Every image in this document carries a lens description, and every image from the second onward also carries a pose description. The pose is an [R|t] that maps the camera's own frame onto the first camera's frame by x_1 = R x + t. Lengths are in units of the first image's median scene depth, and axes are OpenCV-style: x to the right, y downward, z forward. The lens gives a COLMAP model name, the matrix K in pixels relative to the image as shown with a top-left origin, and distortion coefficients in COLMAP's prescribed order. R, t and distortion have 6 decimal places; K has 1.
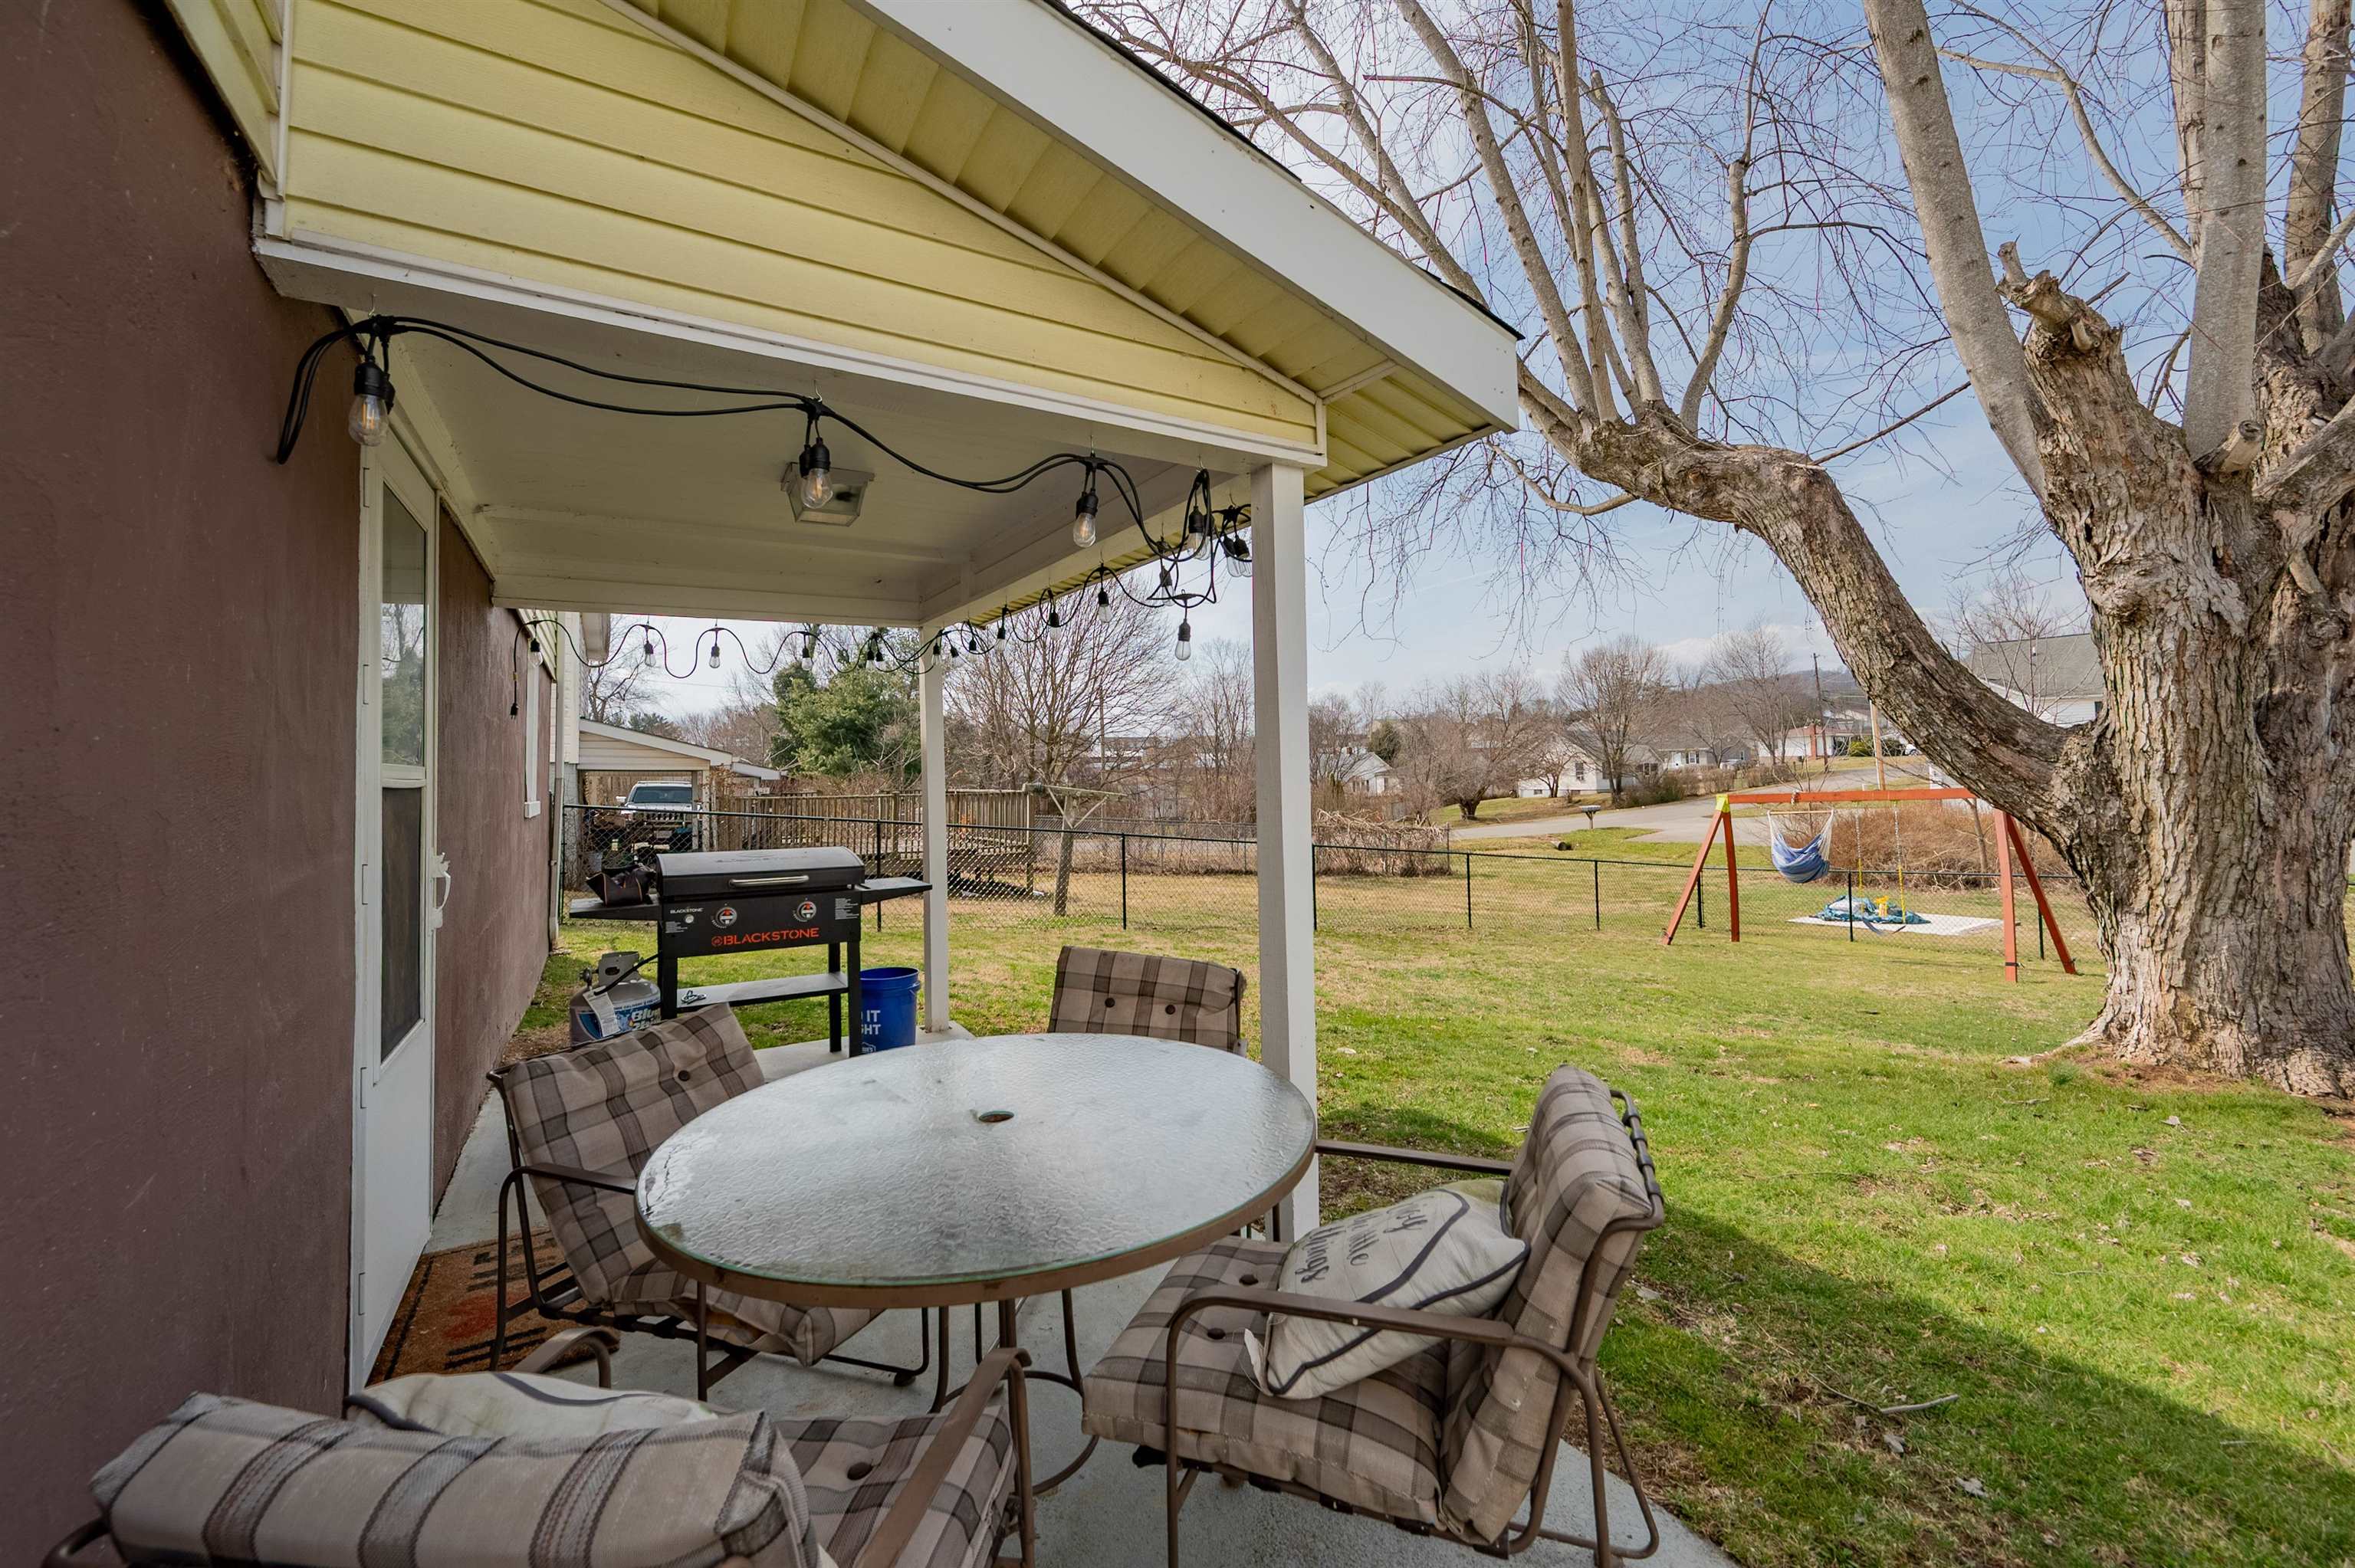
lens RADIAL K [[944.9, 0, 1177.5], [0, 944.9, 784.0], [0, 0, 1]] dist [0.001079, 0.000194]
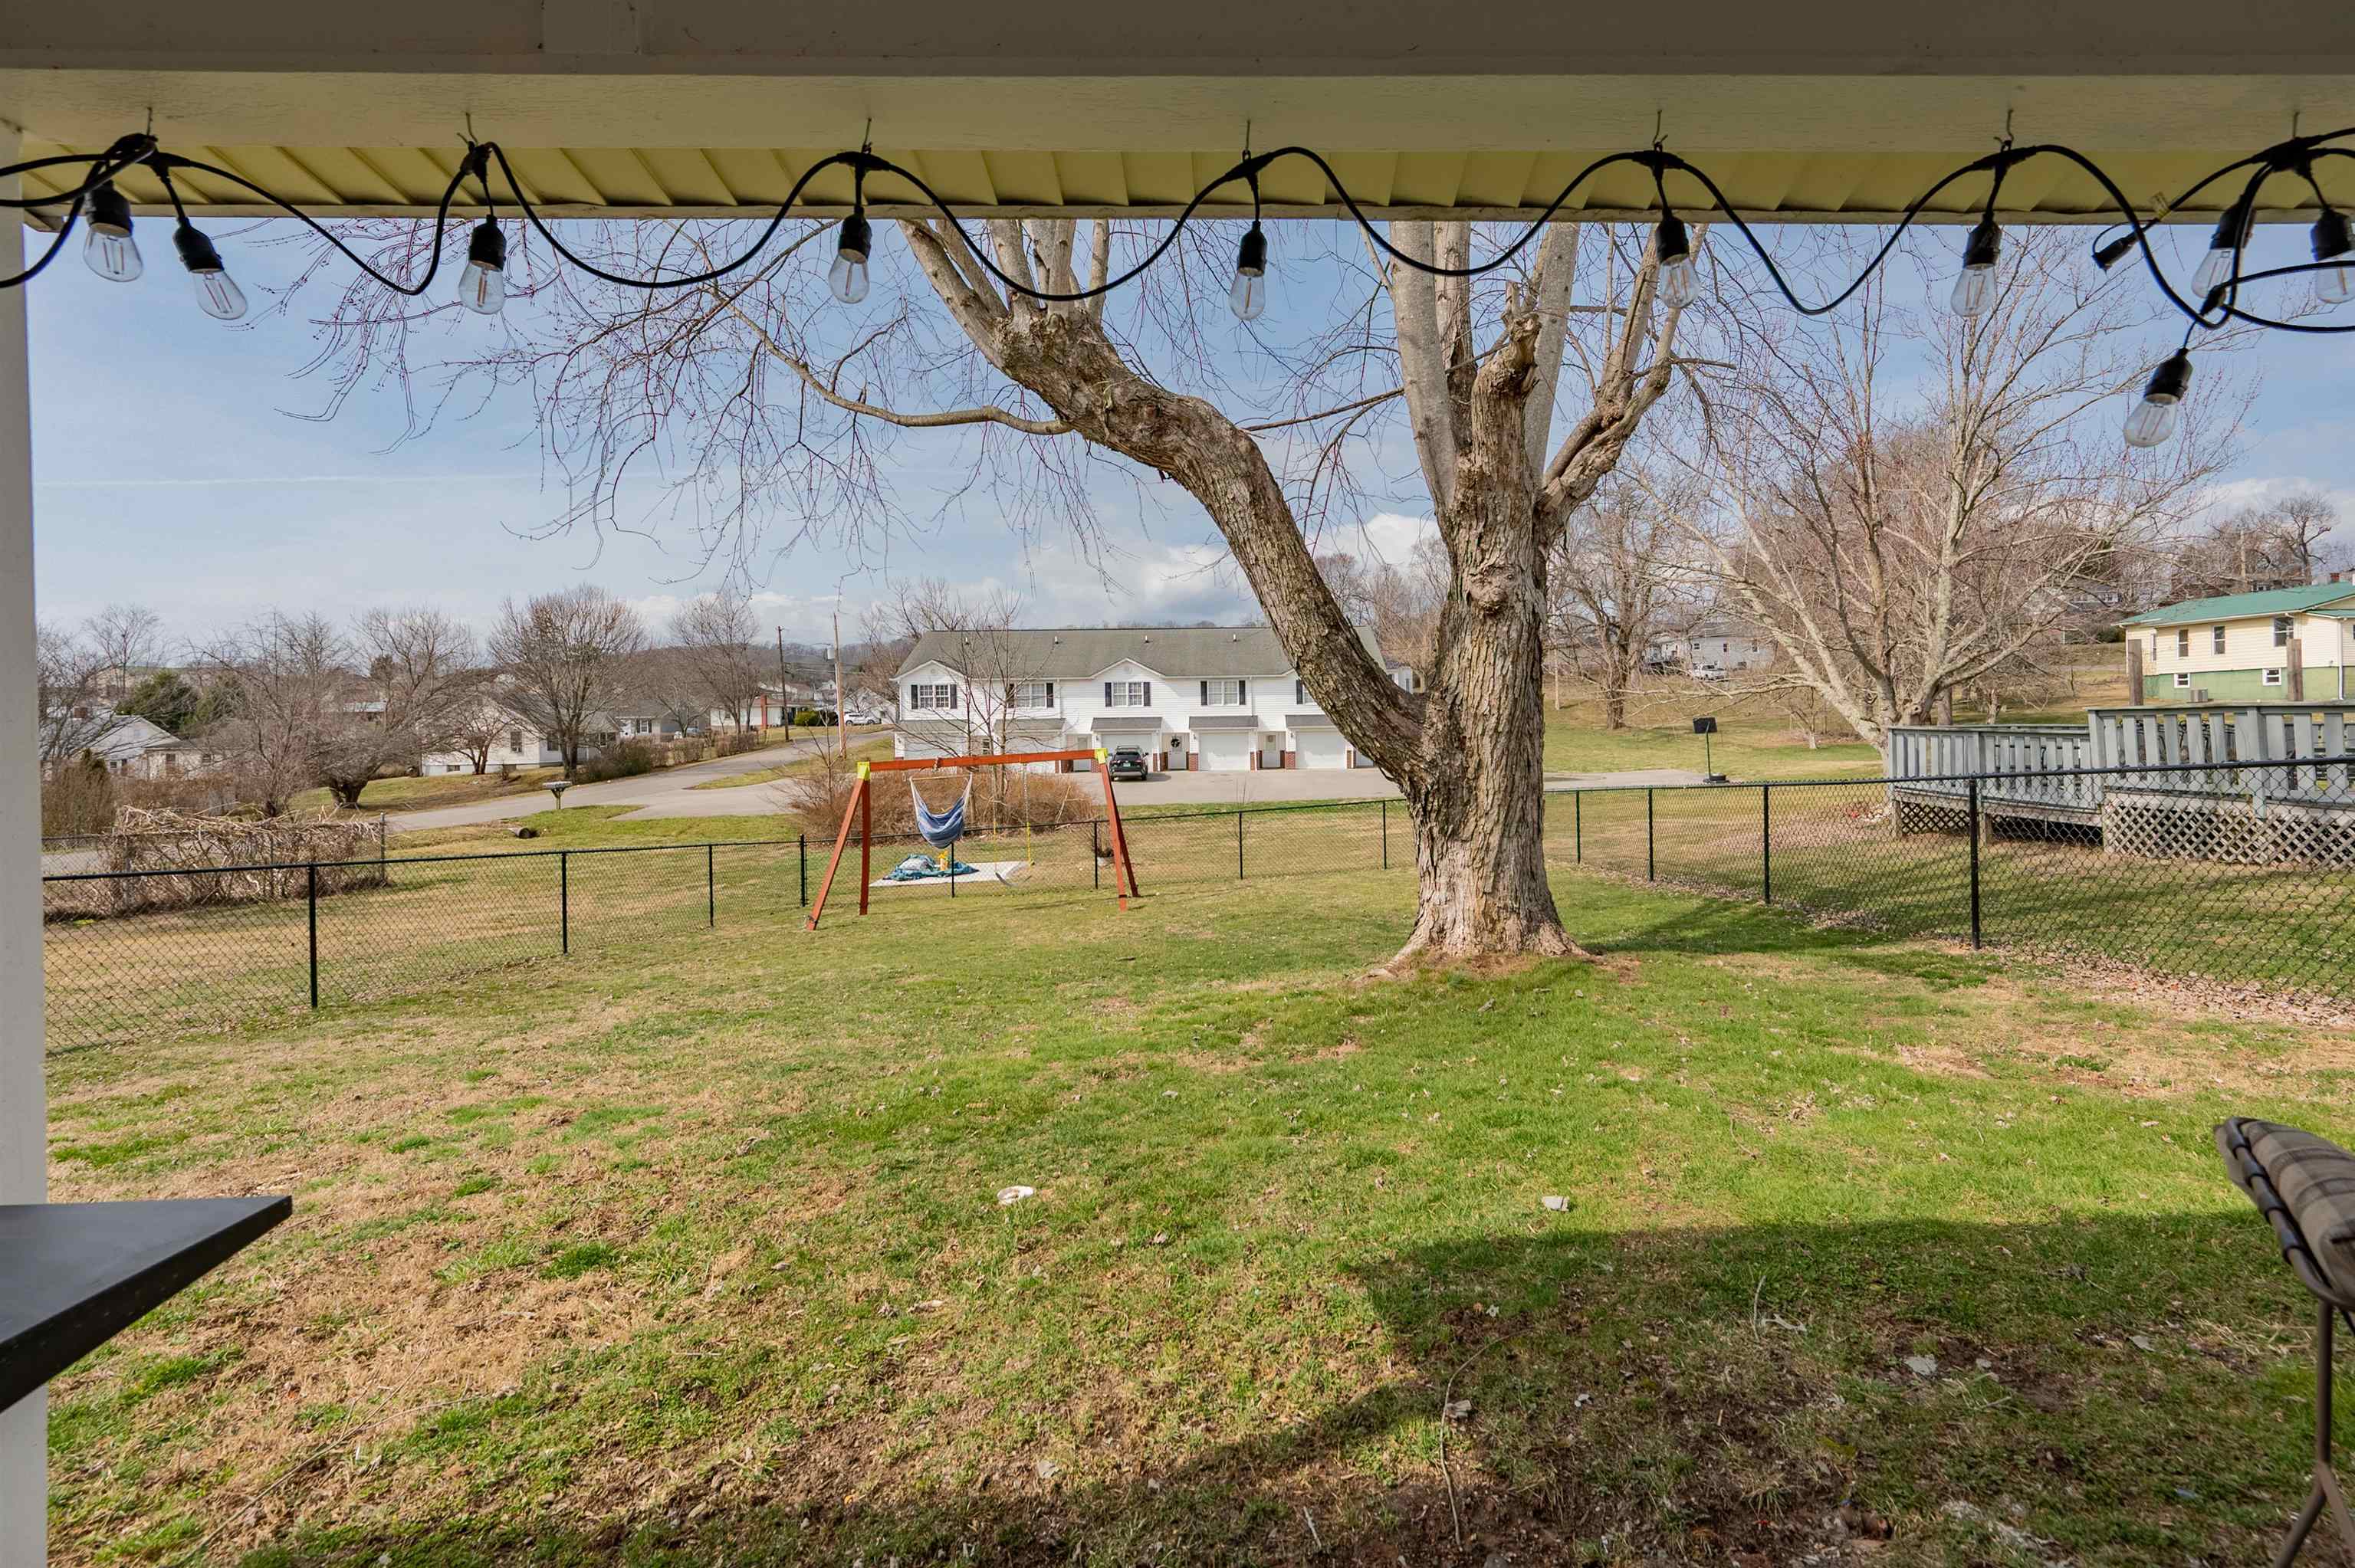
lens RADIAL K [[983.6, 0, 1183.3], [0, 983.6, 740.3], [0, 0, 1]] dist [-0.001944, -0.000199]
pose [[0.501497, -0.005852, 0.865140, -0.279909], [0.018694, 0.999817, -0.004073, -0.001610], [-0.864957, 0.018216, 0.501515, 0.536340]]
